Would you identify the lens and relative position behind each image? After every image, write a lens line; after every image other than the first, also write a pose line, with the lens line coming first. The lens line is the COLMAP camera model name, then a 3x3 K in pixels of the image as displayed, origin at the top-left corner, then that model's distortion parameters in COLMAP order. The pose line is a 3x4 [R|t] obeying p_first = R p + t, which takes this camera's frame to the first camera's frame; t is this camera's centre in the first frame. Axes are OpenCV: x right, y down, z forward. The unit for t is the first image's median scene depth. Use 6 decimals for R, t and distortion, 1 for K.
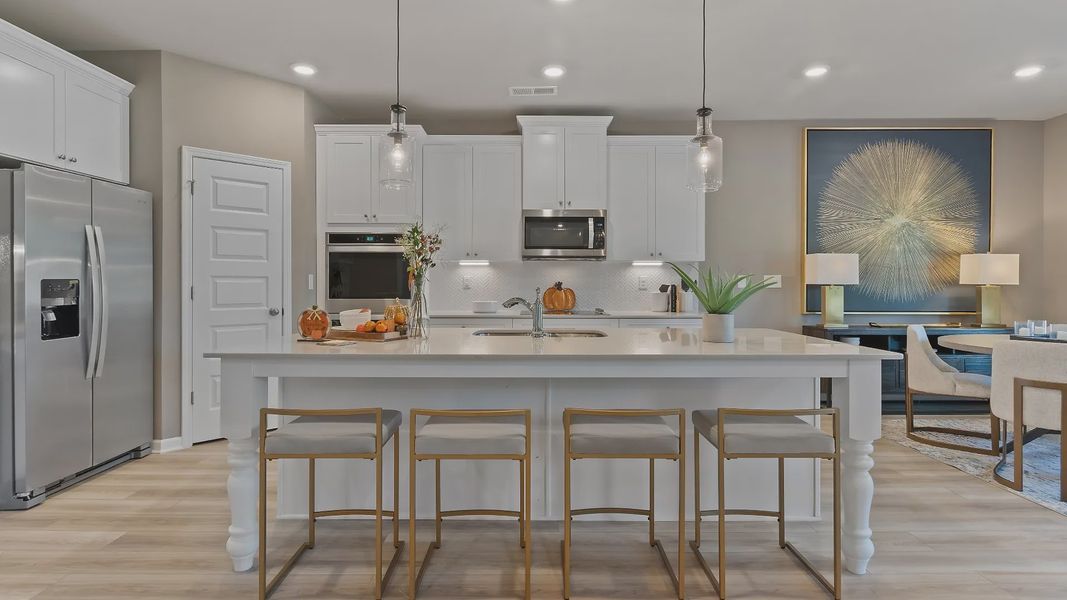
lens RADIAL K [[529.9, 0, 533.1], [0, 529.9, 287.2], [0, 0, 1]] dist [0.000673, -0.000352]
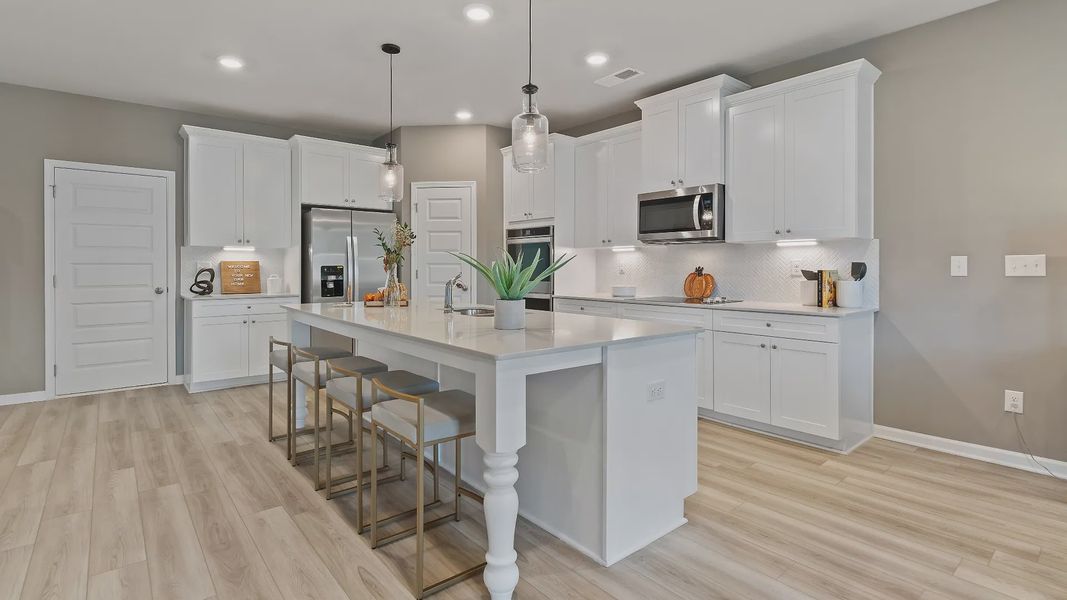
lens RADIAL K [[507.9, 0, 529.2], [0, 507.9, 270.2], [0, 0, 1]] dist [-0.000128, -0.000194]
pose [[0.635313, 0.003817, -0.772245, 0.587858], [-0.007765, 0.999969, -0.001445, -0.001031], [0.772216, 0.006915, 0.635323, 0.237381]]
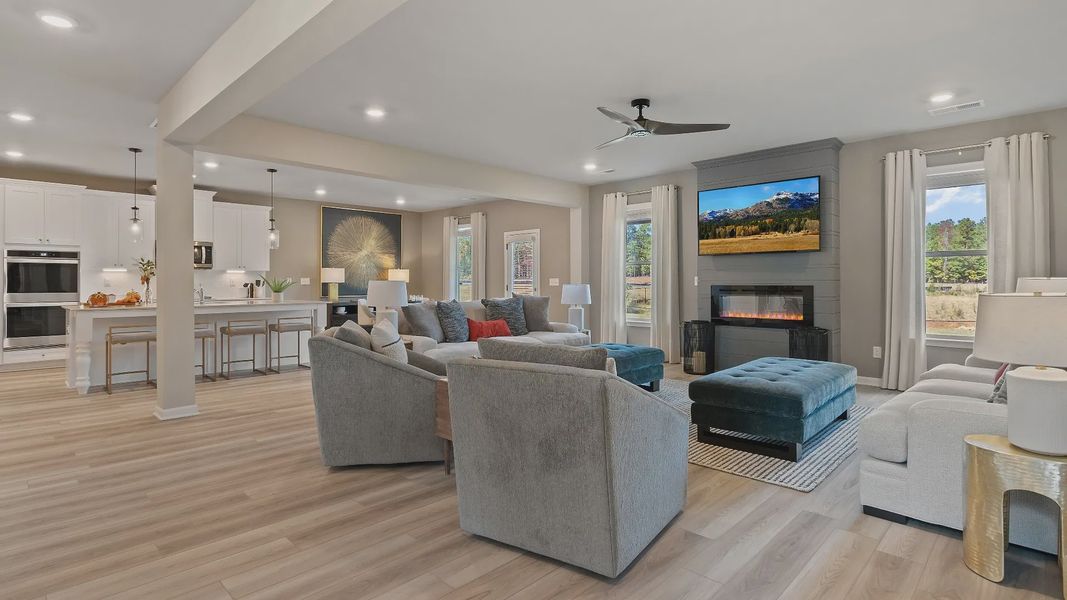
lens RADIAL K [[527.3, 0, 536.2], [0, 527.3, 274.1], [0, 0, 1]] dist [0.002617, -0.000513]
pose [[0.696983, 0.008059, 0.717042, -0.395893], [0.008493, 0.999774, -0.019491, 0.009472], [-0.717037, 0.019675, 0.696757, -1.090803]]
